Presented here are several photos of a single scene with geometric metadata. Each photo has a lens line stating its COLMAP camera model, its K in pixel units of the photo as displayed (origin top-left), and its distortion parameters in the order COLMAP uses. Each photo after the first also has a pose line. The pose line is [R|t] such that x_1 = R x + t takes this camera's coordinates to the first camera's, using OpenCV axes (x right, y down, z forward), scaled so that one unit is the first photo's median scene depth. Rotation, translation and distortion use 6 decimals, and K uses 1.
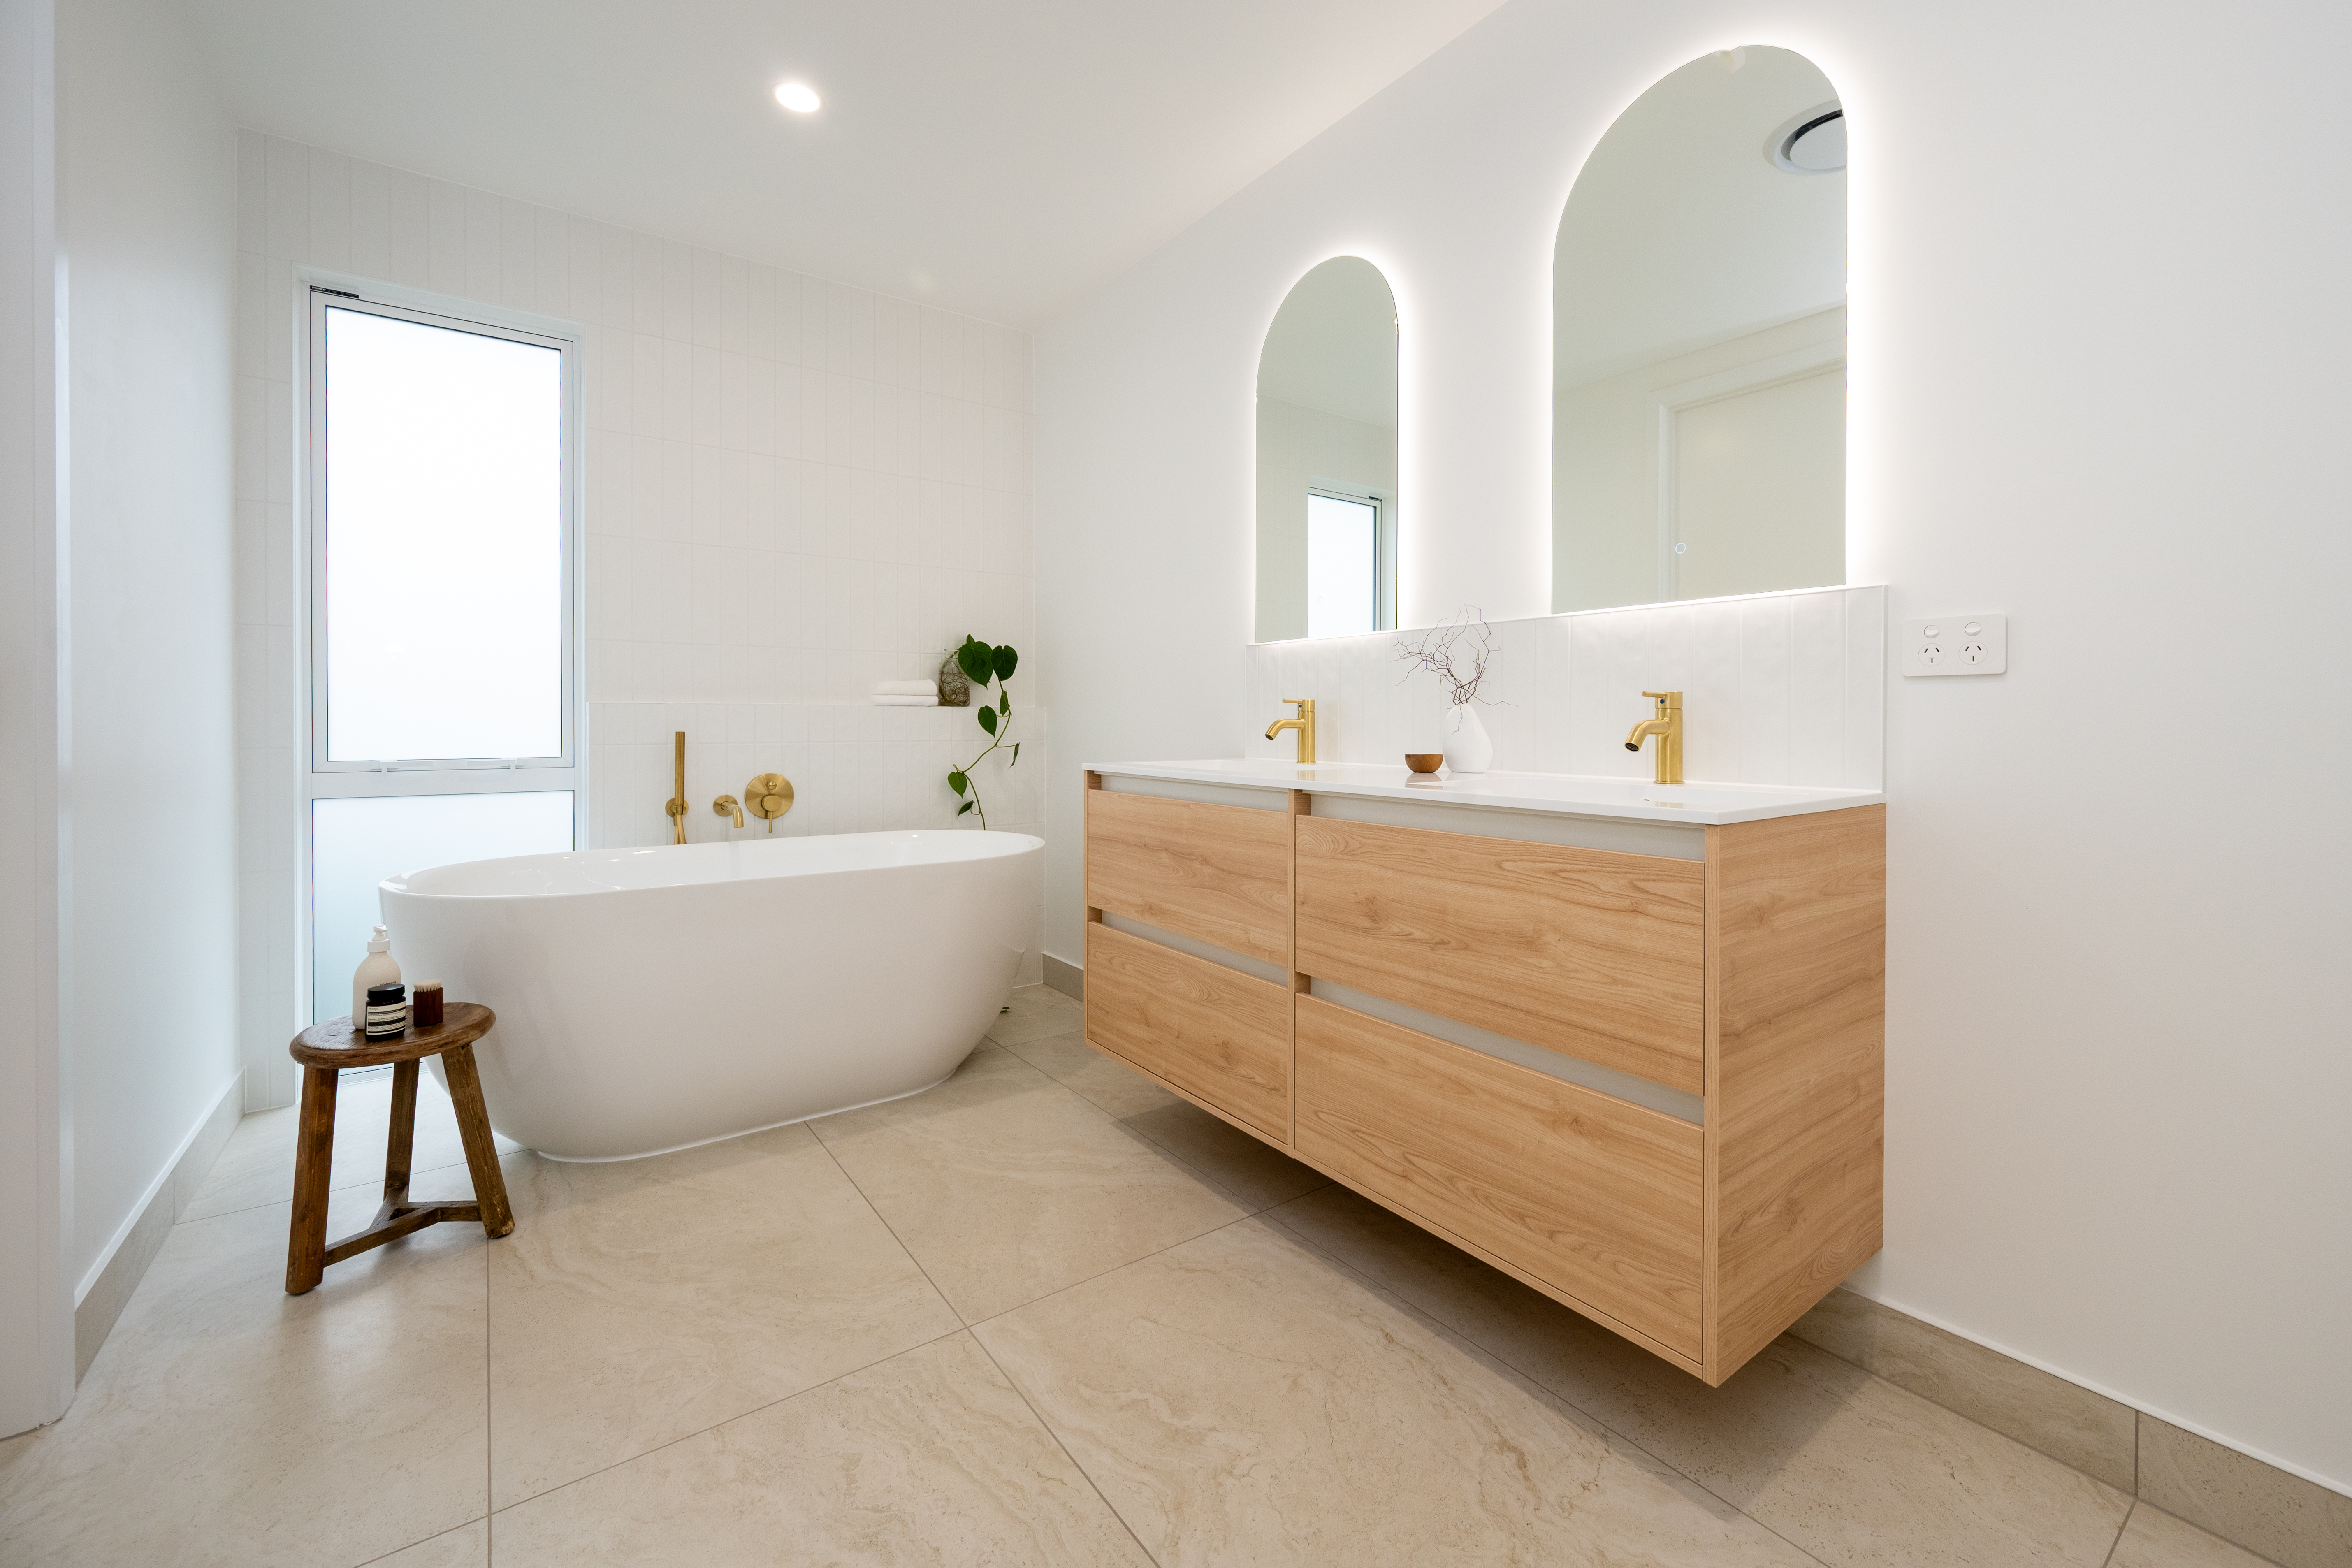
lens RADIAL K [[979.6, 0, 1235.5], [0, 979.6, 726.2], [0, 0, 1]] dist [-0.002682, -0.000417]
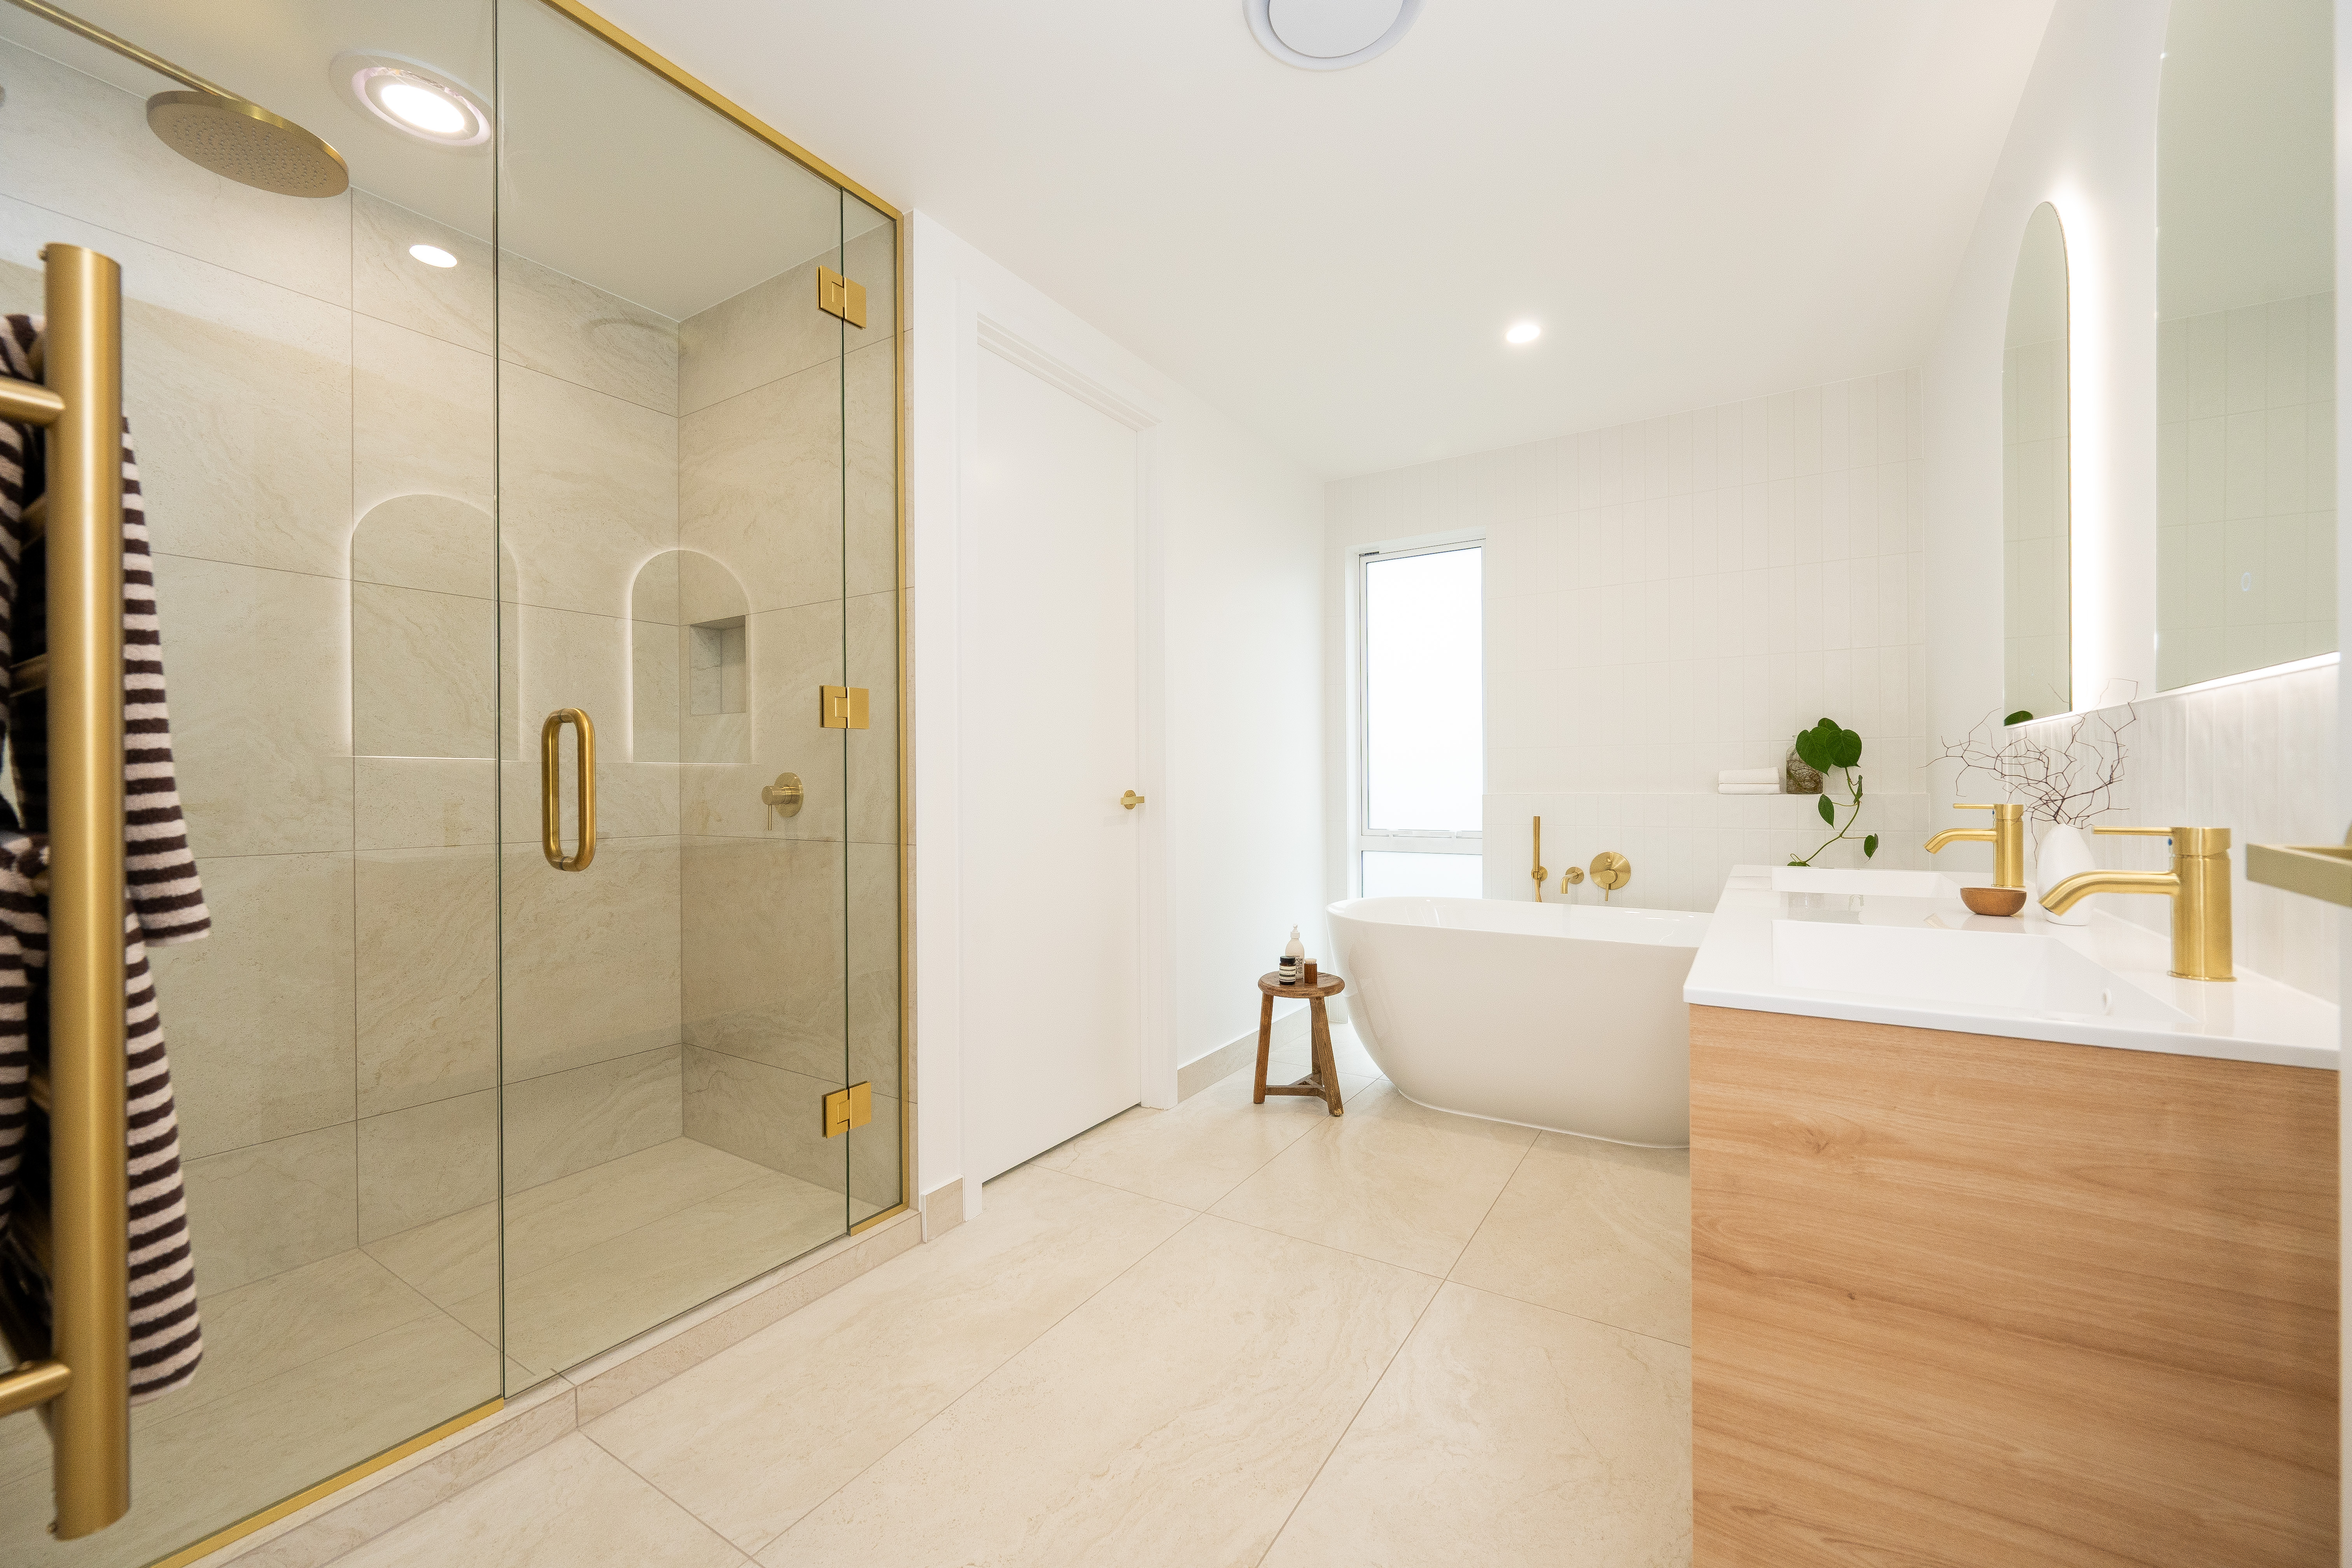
lens RADIAL K [[935.9, 0, 1180.3], [0, 935.9, 783.6], [0, 0, 1]] dist [-0.002297, 0.000057]
pose [[0.337364, -0.002523, -0.941371, 0.542824], [0.002282, 0.999996, -0.001862, -0.043827], [0.941372, -0.001520, 0.337368, 0.149402]]
